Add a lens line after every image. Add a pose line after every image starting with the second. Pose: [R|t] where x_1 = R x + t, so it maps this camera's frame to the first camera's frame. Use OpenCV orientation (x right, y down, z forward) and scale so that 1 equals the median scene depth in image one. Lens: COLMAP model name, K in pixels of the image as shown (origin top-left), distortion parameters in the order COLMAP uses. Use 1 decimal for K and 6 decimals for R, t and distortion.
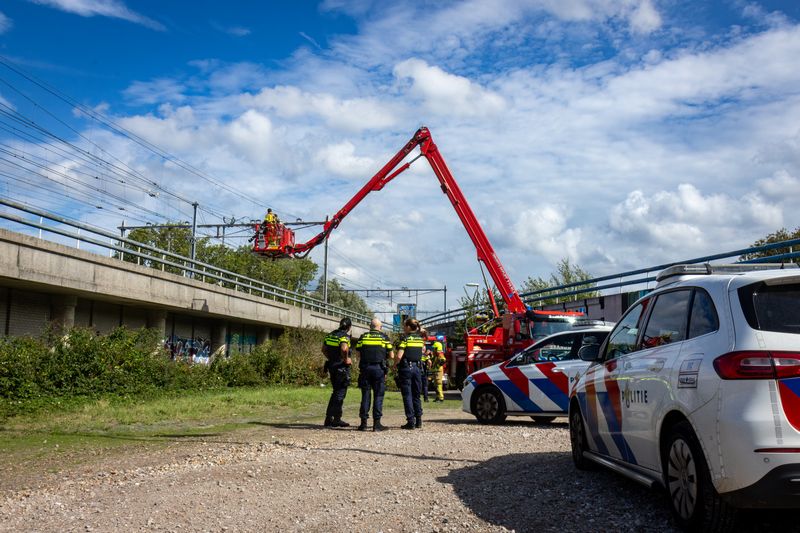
lens RADIAL K [[719.7, 0, 400.0], [0, 719.7, 266.5], [0, 0, 1]] dist [-0.012353, -0.007522]
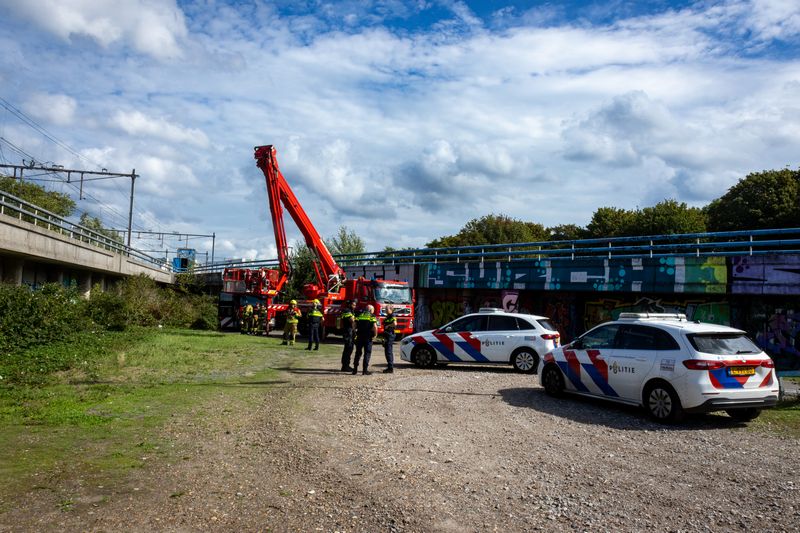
lens RADIAL K [[622.6, 0, 398.4], [0, 622.6, 268.9], [0, 0, 1]] dist [0.031097, -0.013257]
pose [[0.920816, 0.044072, 0.387498, -0.495926], [-0.077853, 0.994368, 0.071910, -0.102216], [-0.382146, -0.096384, 0.919062, -0.252723]]
